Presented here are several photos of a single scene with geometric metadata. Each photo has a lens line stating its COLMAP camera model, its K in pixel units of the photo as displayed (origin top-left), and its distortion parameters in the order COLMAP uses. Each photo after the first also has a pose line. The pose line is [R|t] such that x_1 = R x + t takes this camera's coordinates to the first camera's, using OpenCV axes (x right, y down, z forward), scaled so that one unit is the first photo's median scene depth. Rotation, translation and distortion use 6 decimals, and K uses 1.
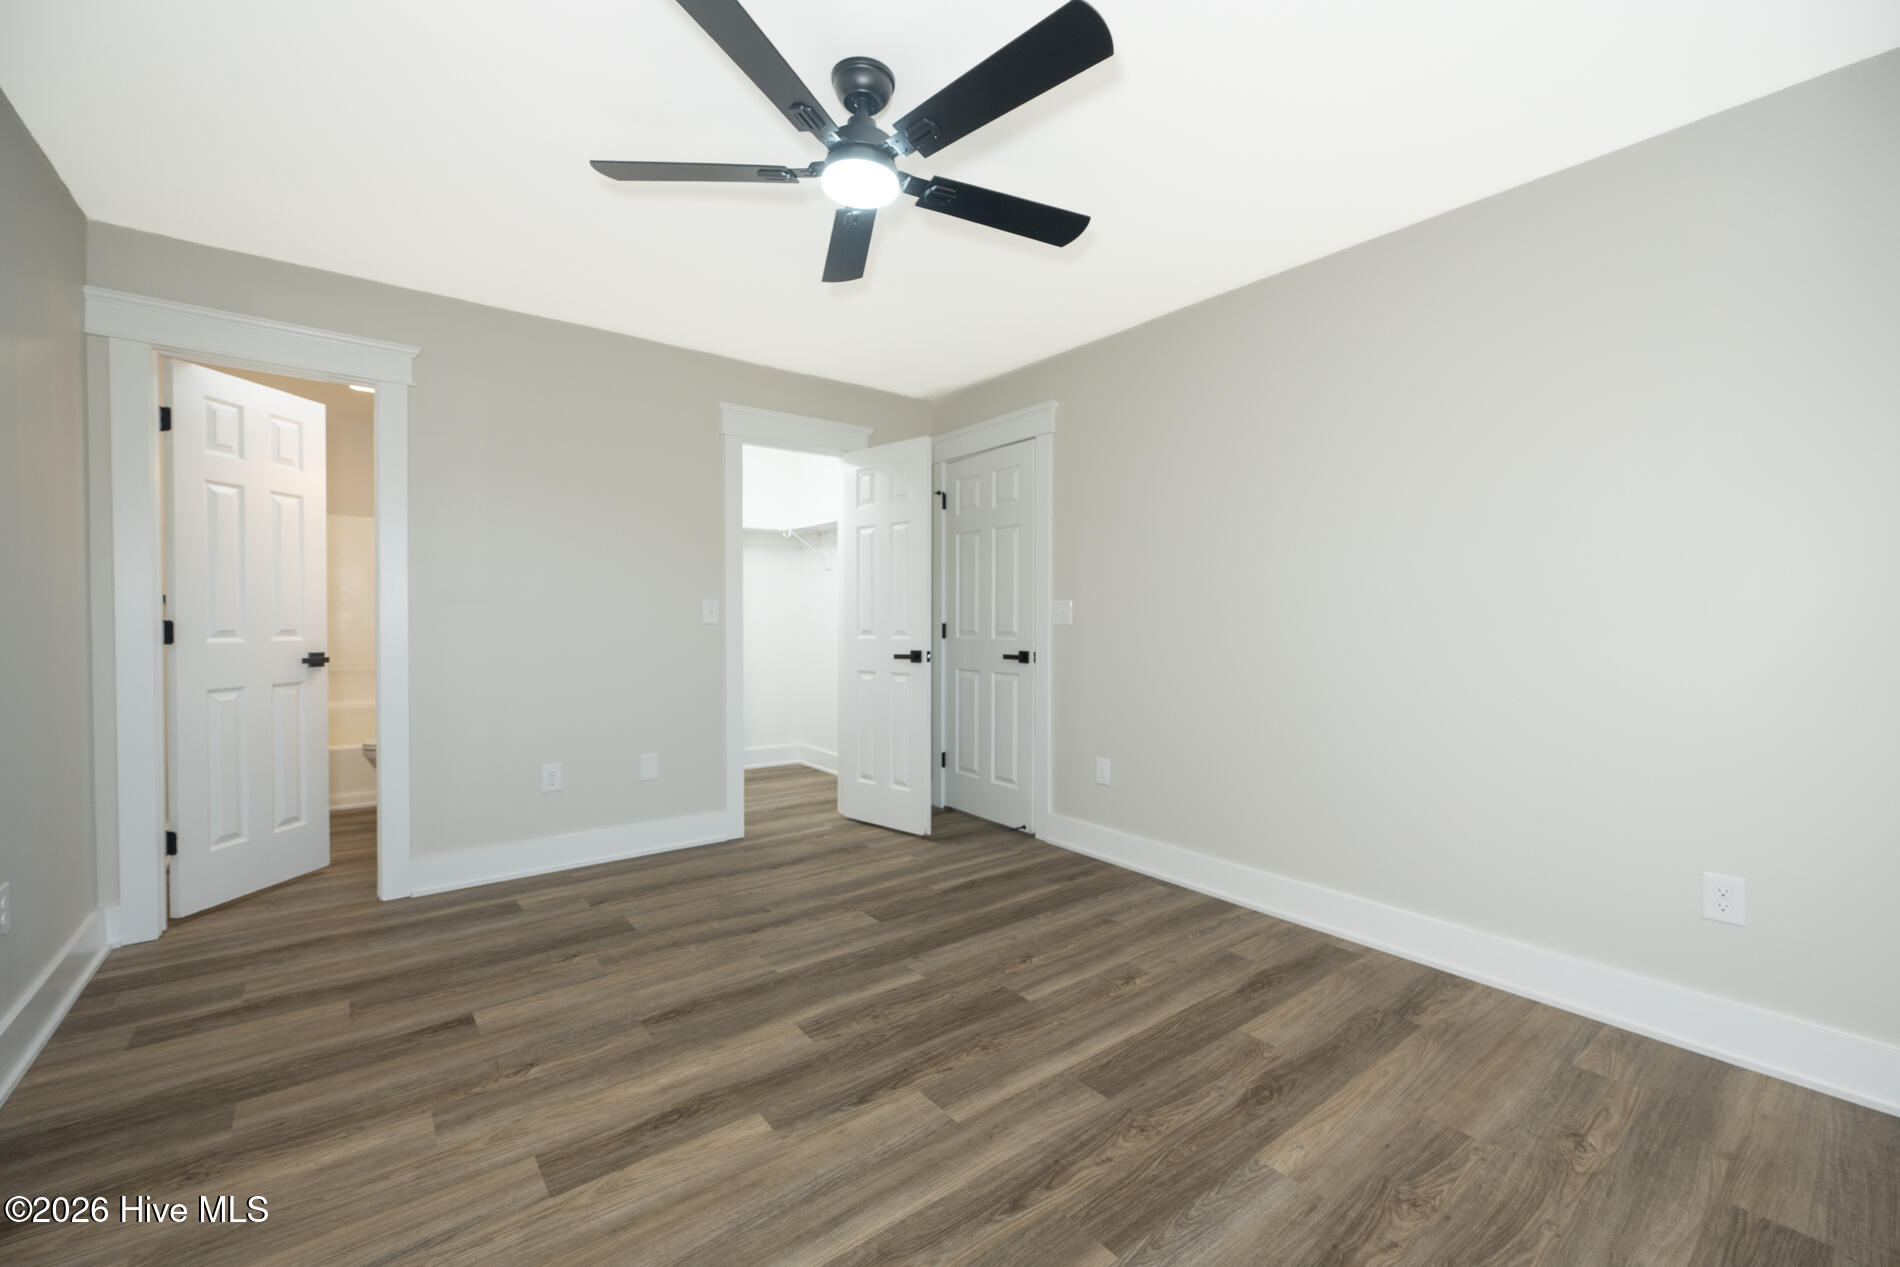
lens RADIAL K [[730.1, 0, 923.1], [0, 730.1, 631.1], [0, 0, 1]] dist [0.001571, 0.000097]
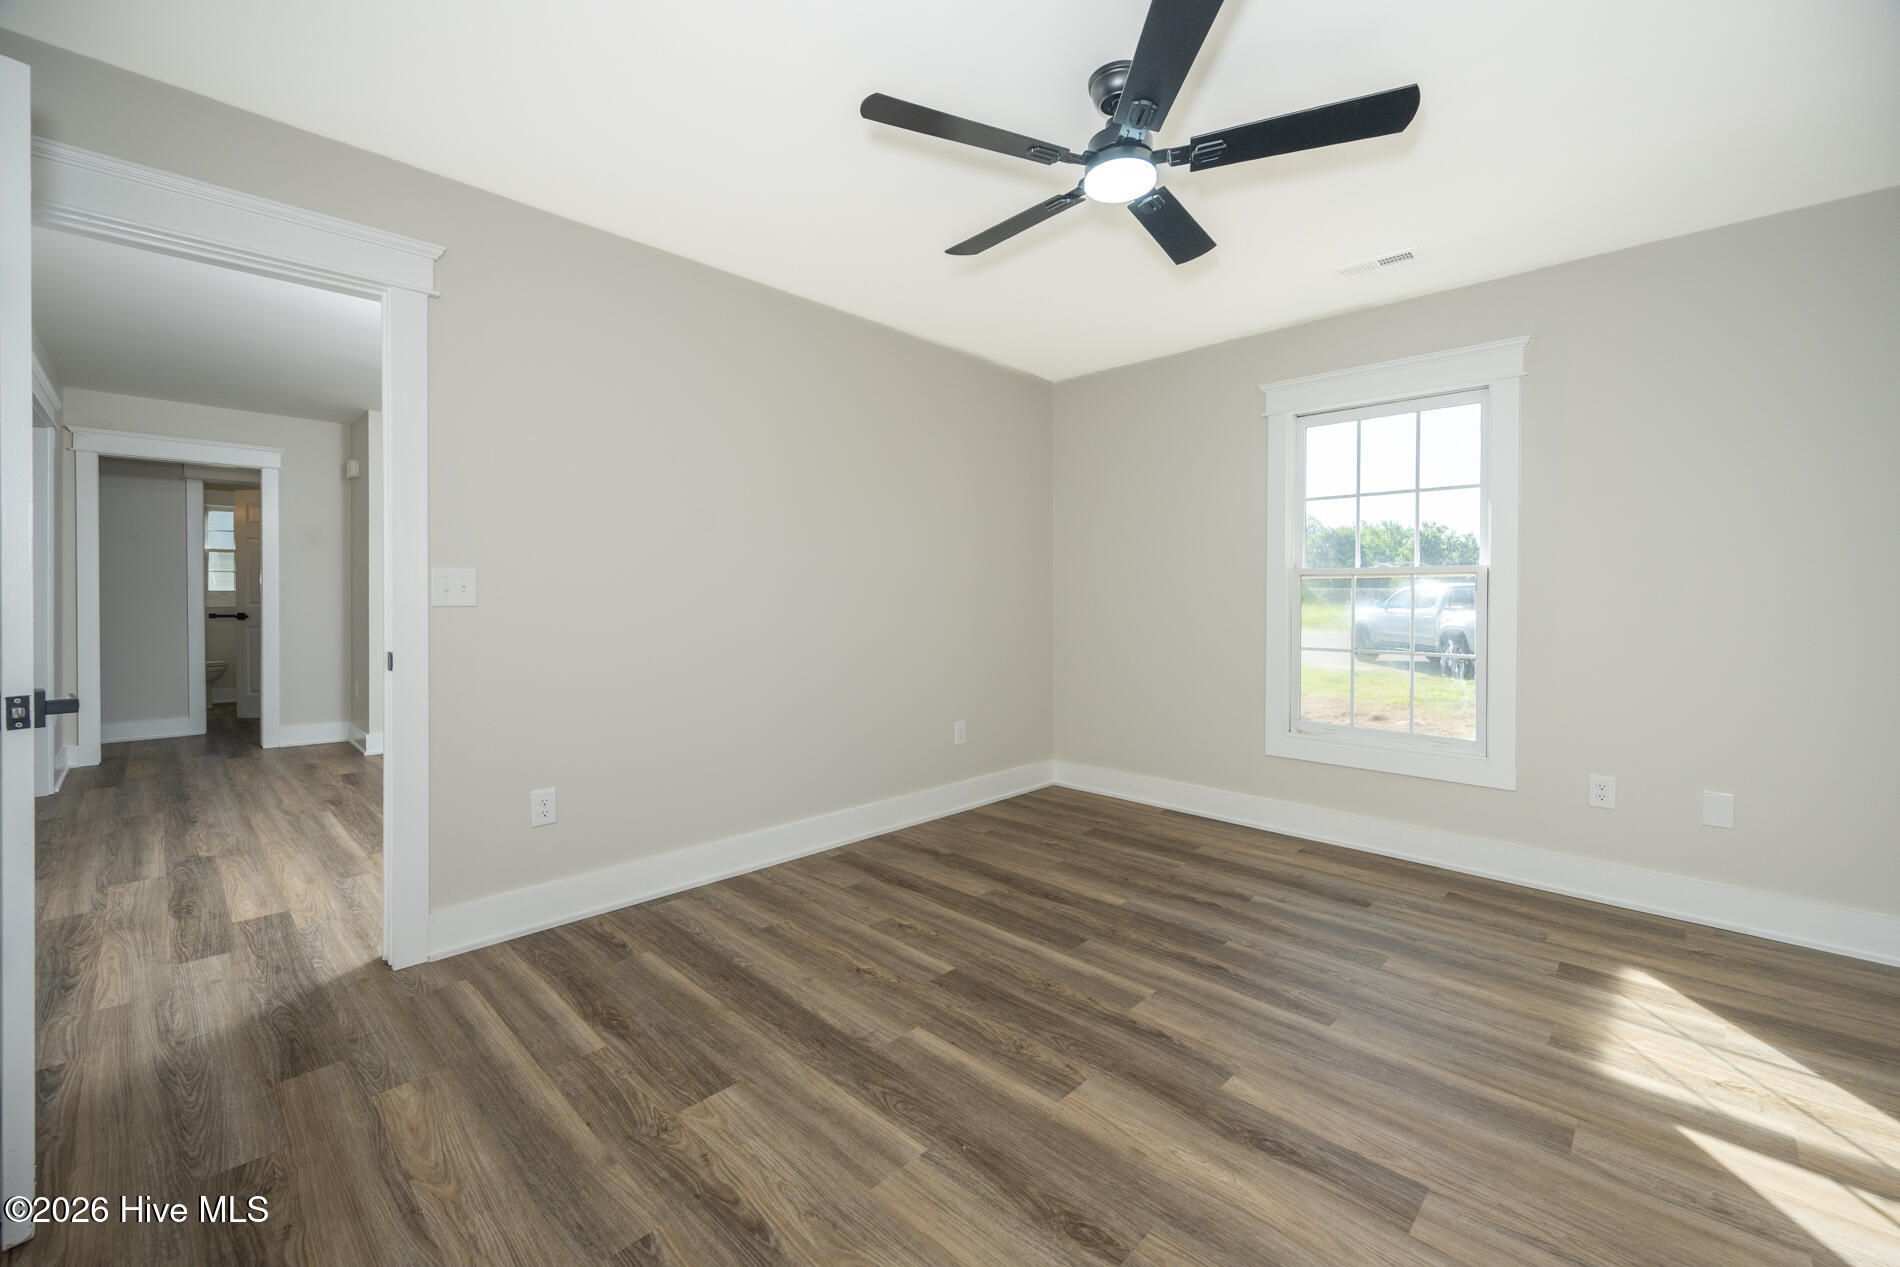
lens RADIAL K [[823.0, 0, 950.1], [0, 823.0, 542.4], [0, 0, 1]] dist [0.005623, -0.000052]
pose [[-0.153834, 0.061449, 0.986184, -1.019197], [0.012030, 0.998107, -0.060315, -0.016223], [-0.988023, 0.002585, -0.154282, 1.181494]]
